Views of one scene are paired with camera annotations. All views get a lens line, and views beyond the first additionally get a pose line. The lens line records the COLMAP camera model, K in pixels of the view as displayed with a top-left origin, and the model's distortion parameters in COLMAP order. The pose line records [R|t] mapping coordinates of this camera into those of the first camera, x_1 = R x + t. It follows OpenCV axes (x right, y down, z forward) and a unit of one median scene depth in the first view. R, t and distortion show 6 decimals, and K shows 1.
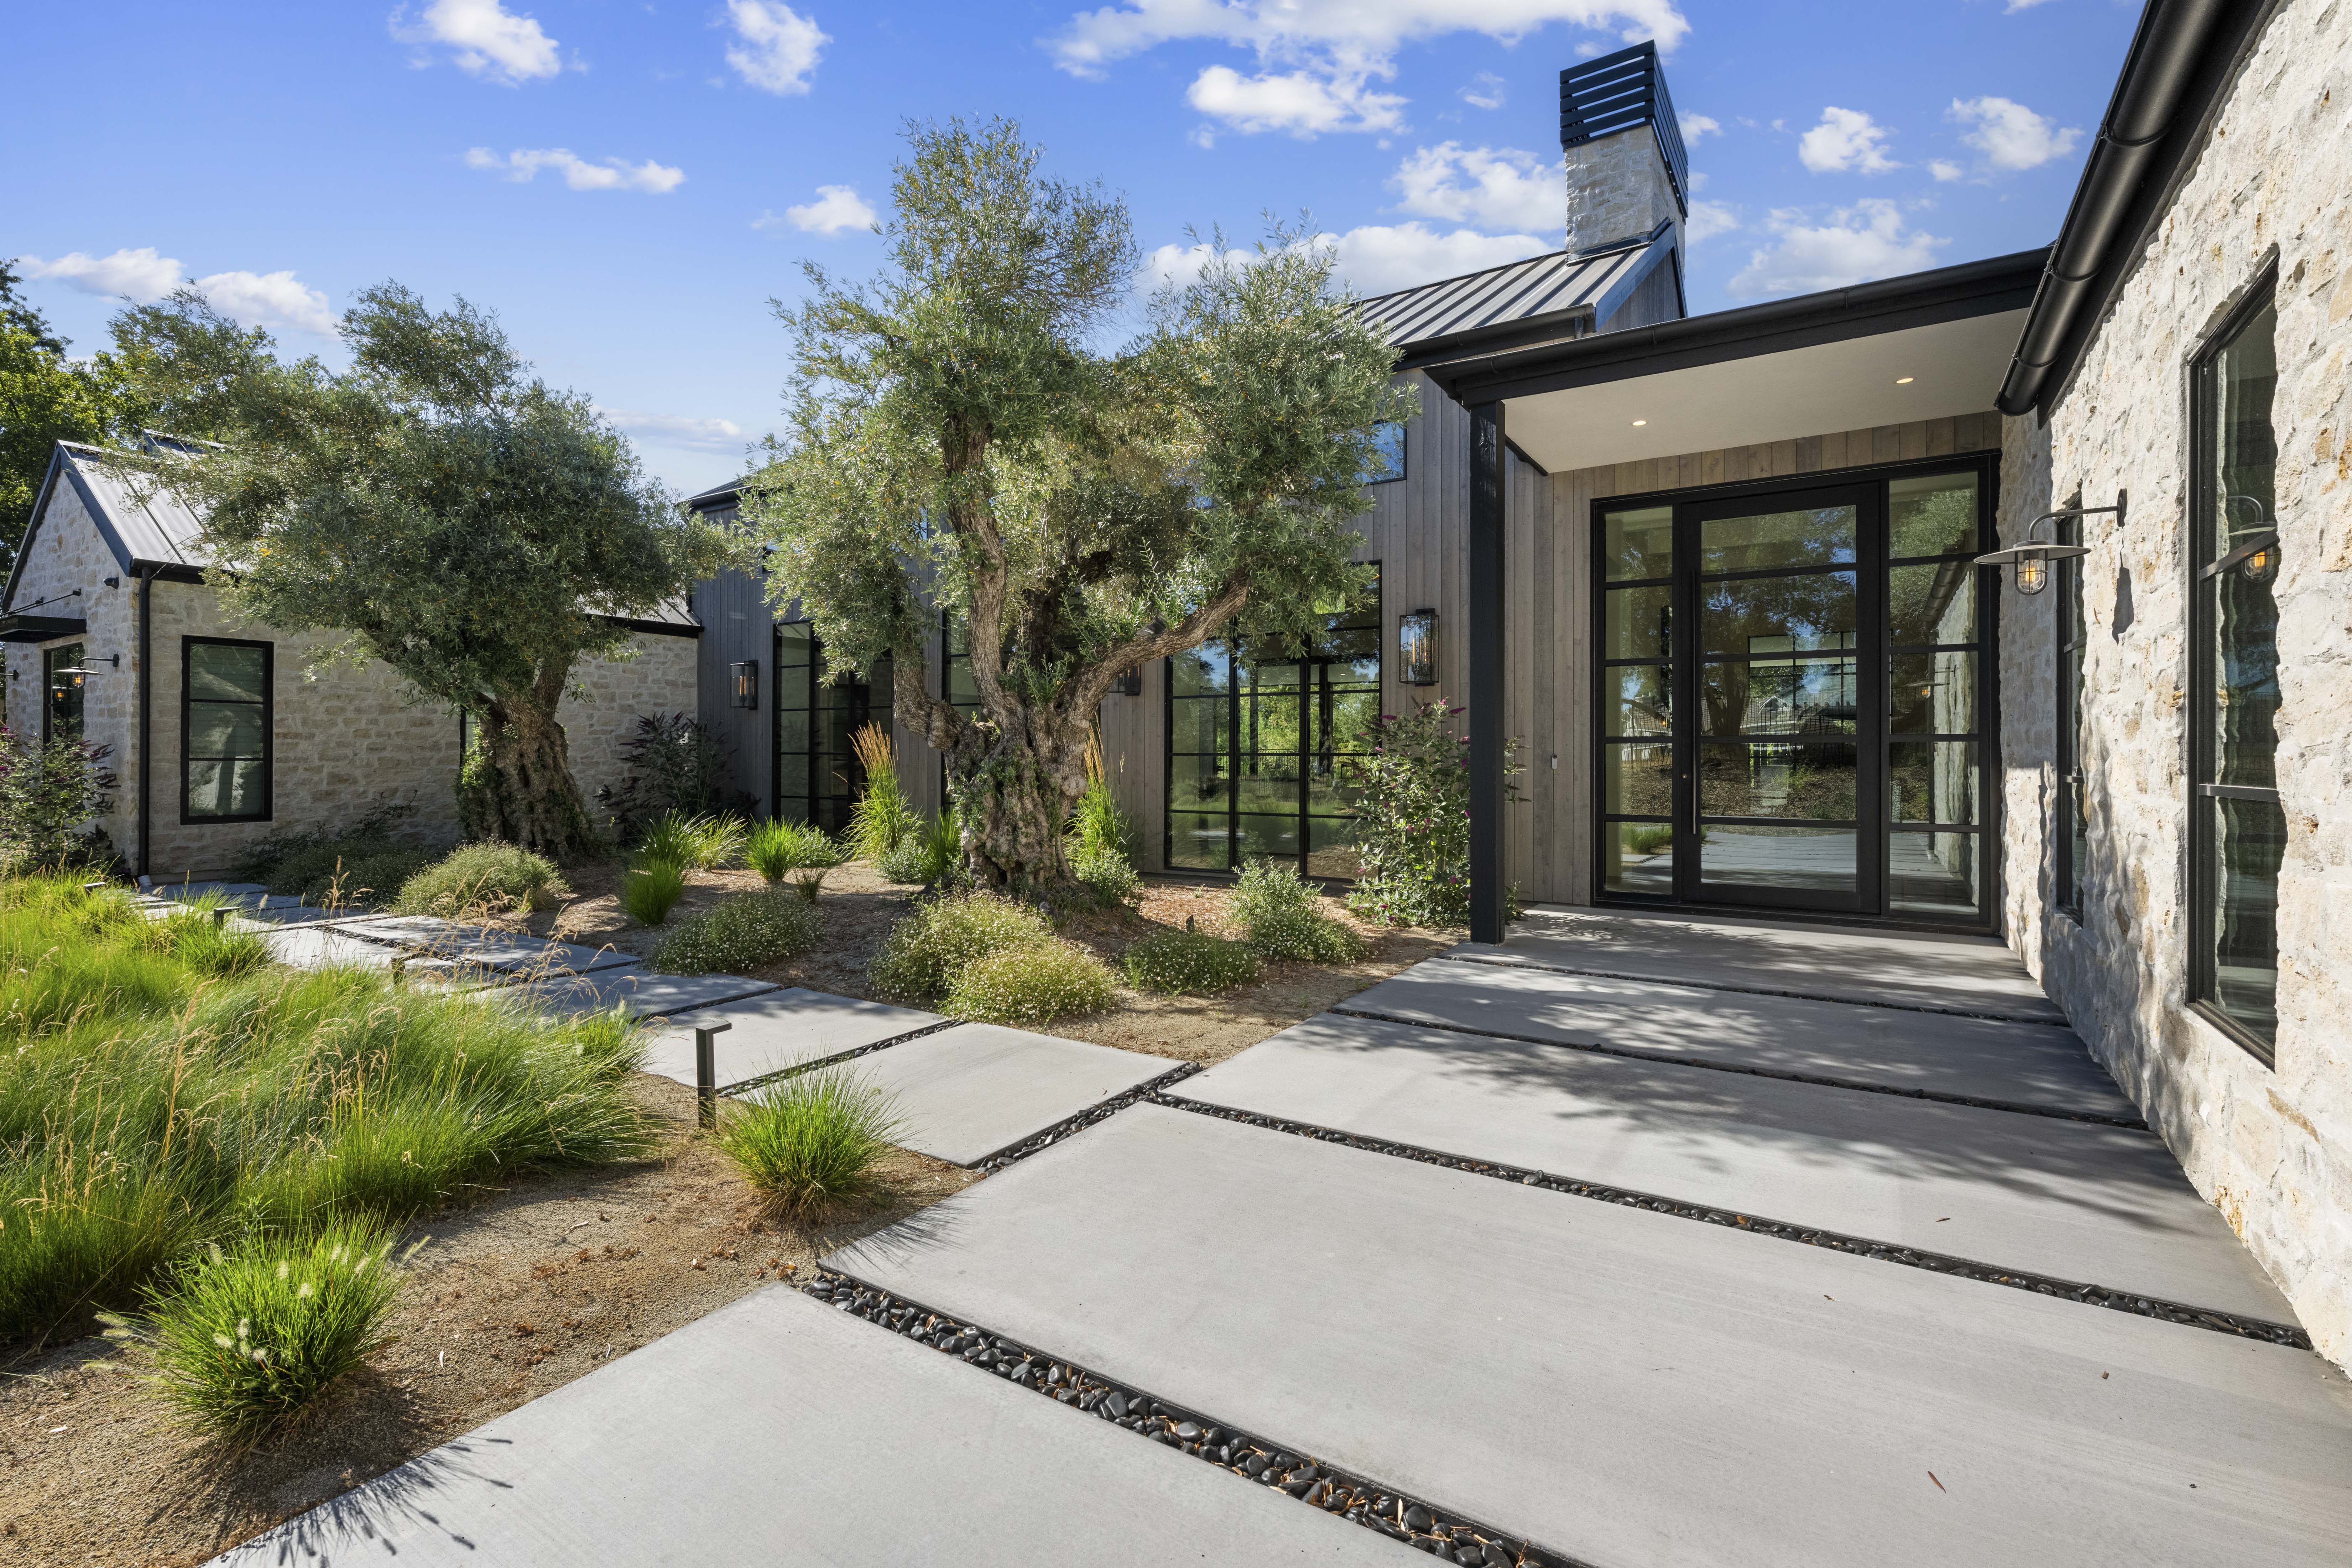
lens RADIAL K [[1042.9, 0, 1216.4], [0, 1042.9, 746.8], [0, 0, 1]] dist [0.003166, 0.000072]
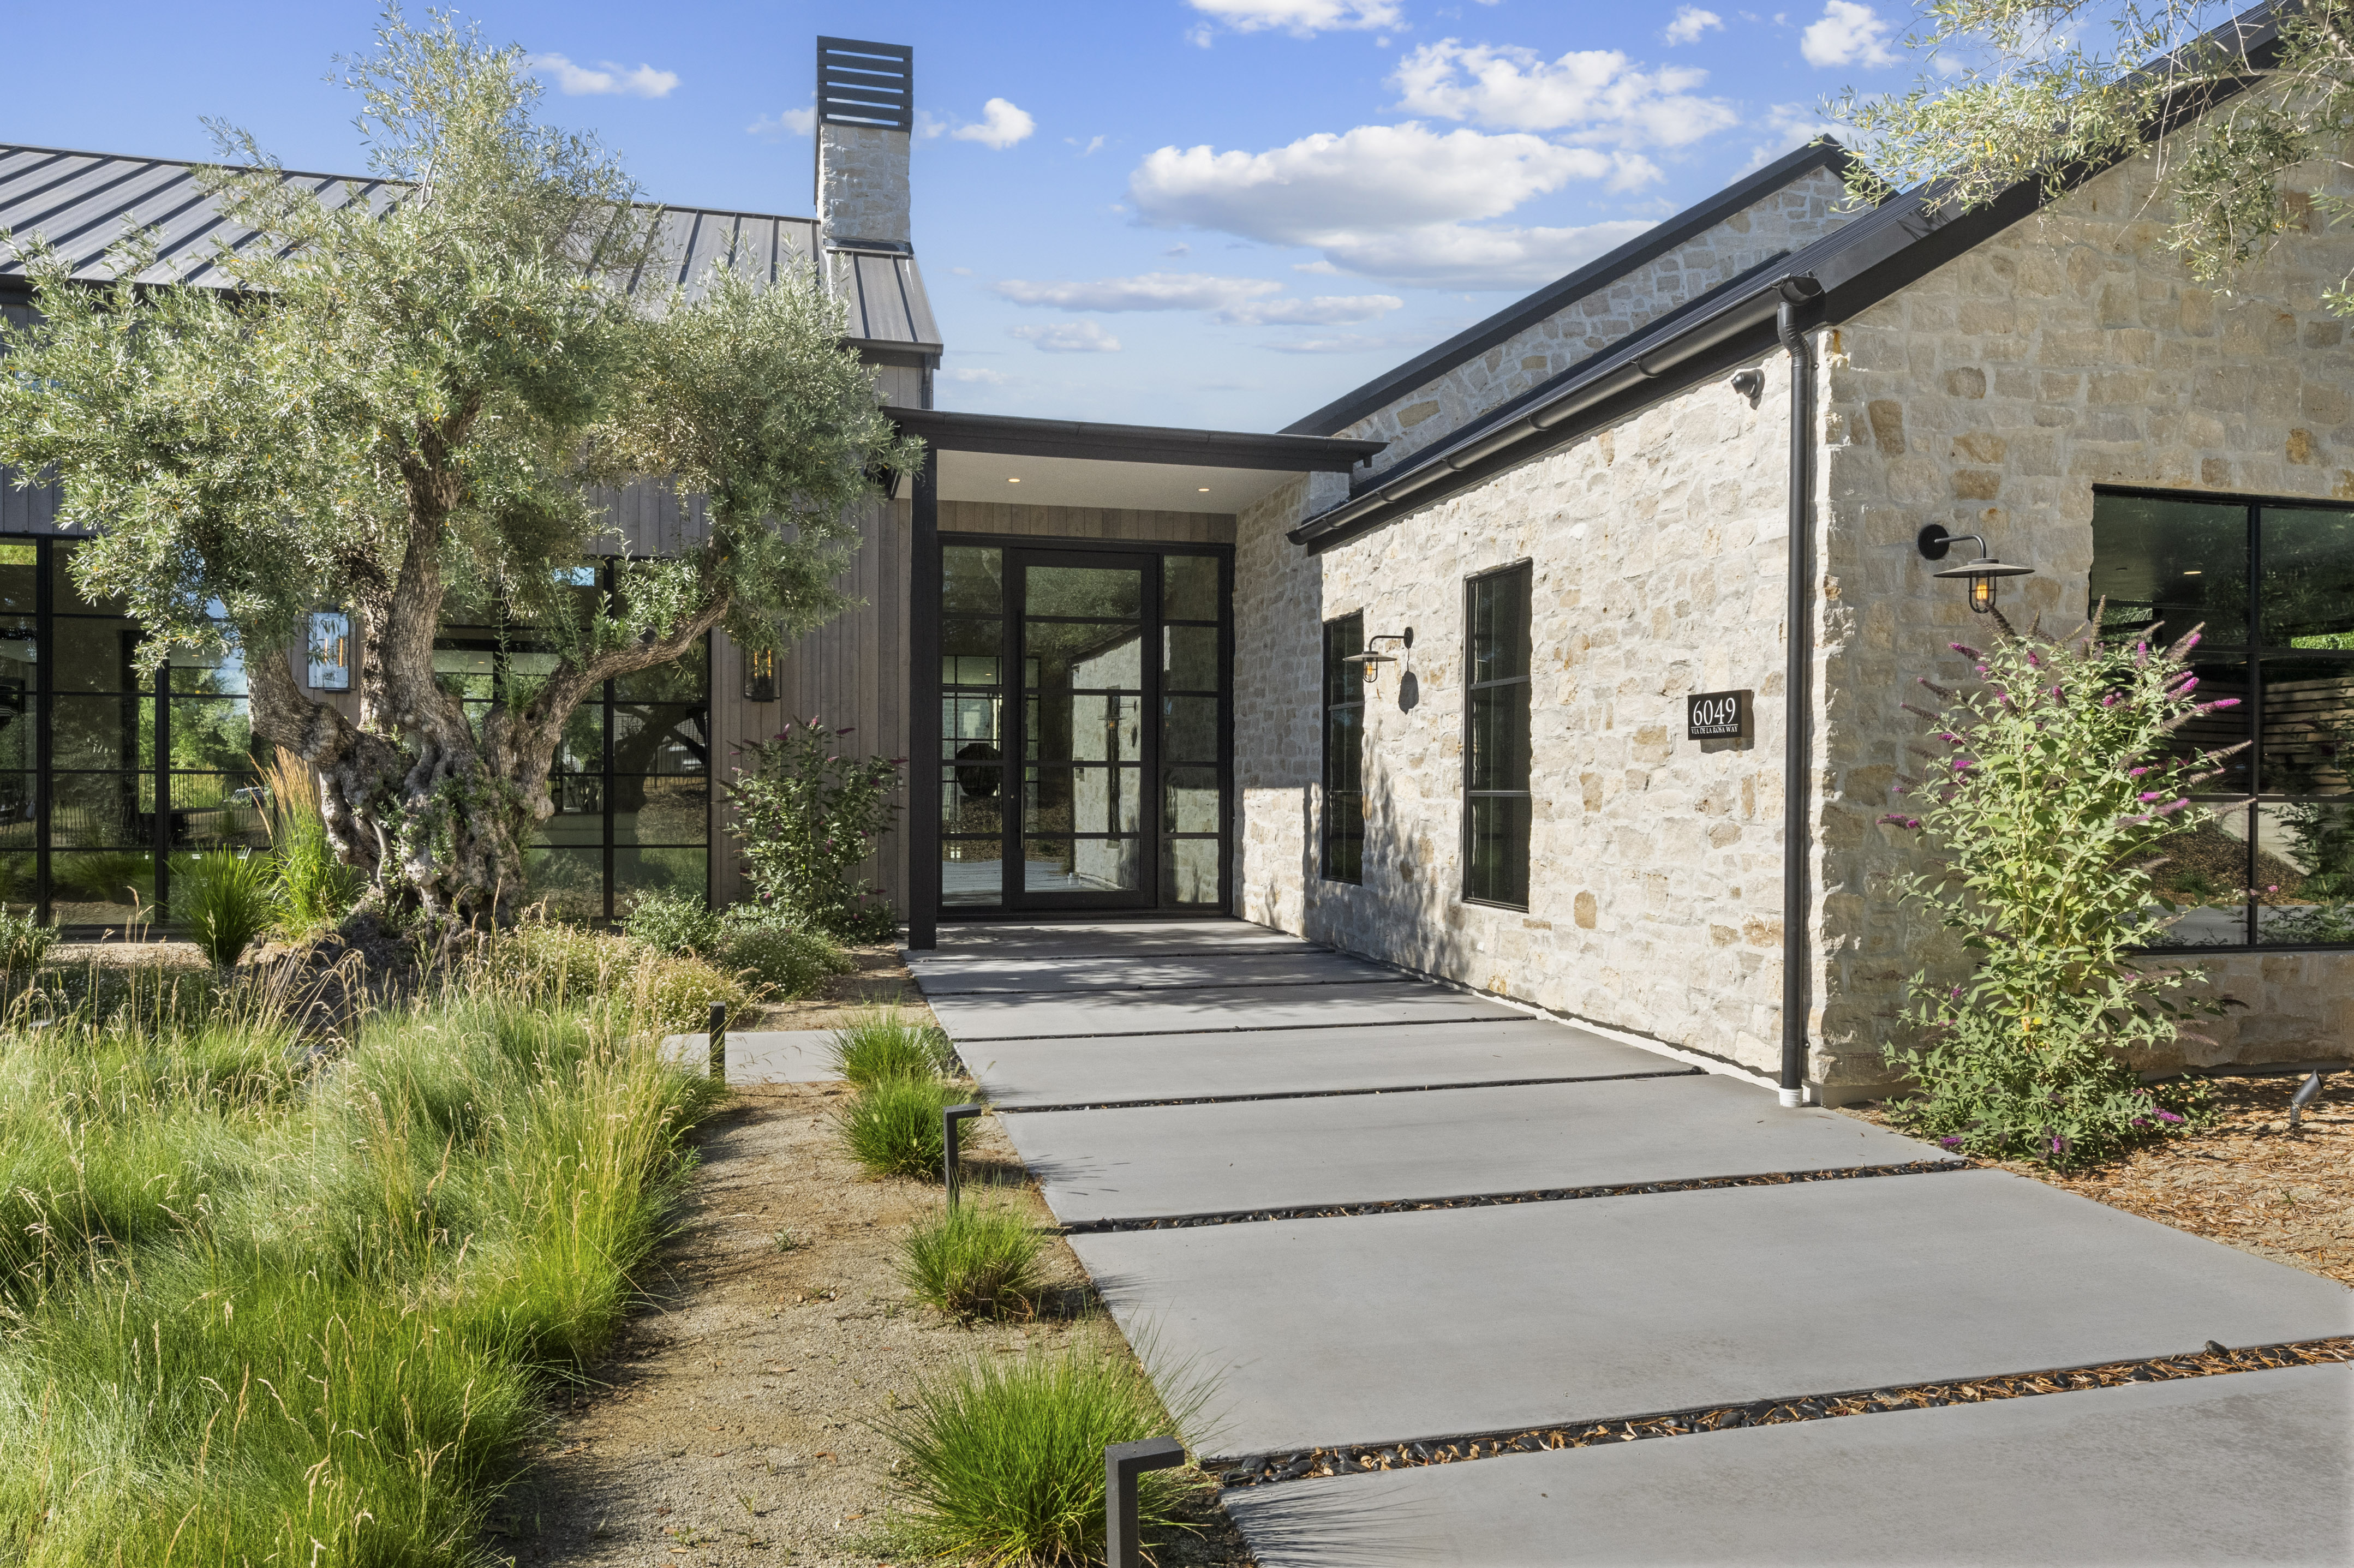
lens RADIAL K [[1519.2, 0, 1181.0], [0, 1519.2, 794.0], [0, 0, 1]] dist [-0.006235, -0.001781]
pose [[0.687566, -0.002336, 0.726118, -0.703531], [-0.010098, 0.999867, 0.012779, 0.003758], [-0.726052, -0.016118, 0.687451, -0.272614]]
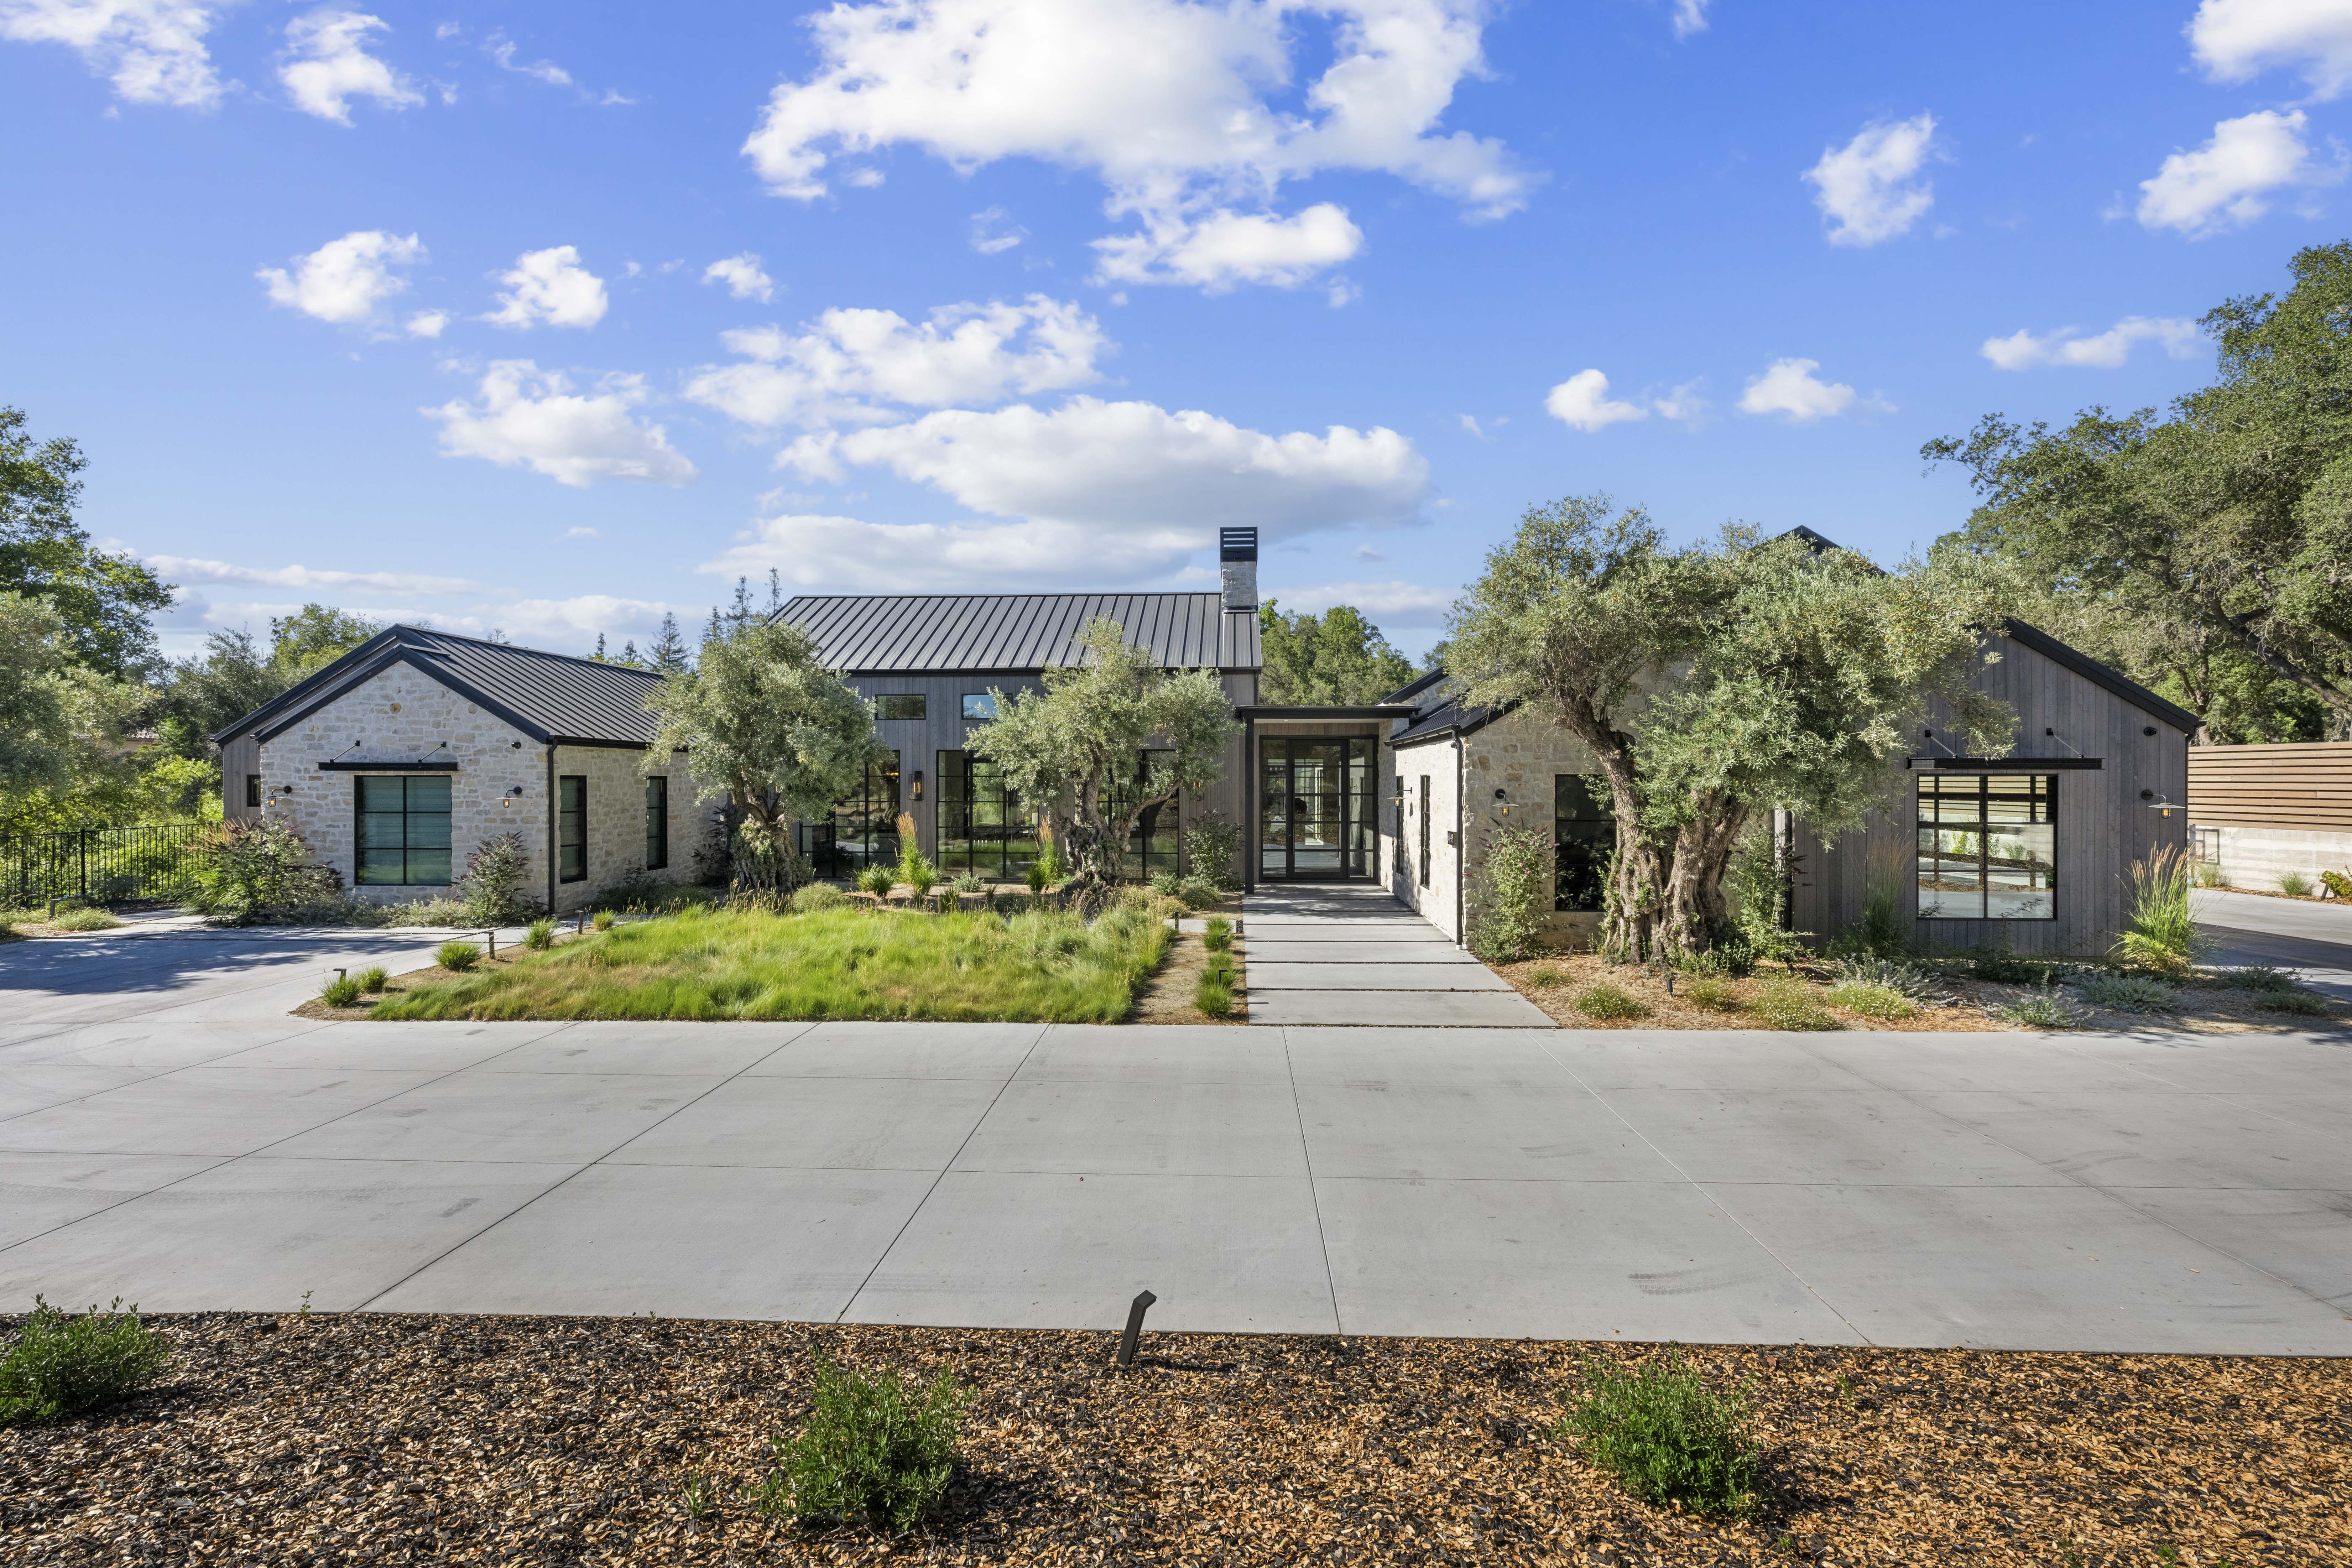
lens RADIAL K [[962.0, 0, 1214.7], [0, 962.0, 787.9], [0, 0, 1]] dist [-0.000788, 0.000166]
pose [[0.857023, -0.005204, 0.515252, -1.301574], [-0.005923, 0.999783, 0.019948, -0.184000], [-0.515245, -0.020148, 0.856806, -1.388051]]
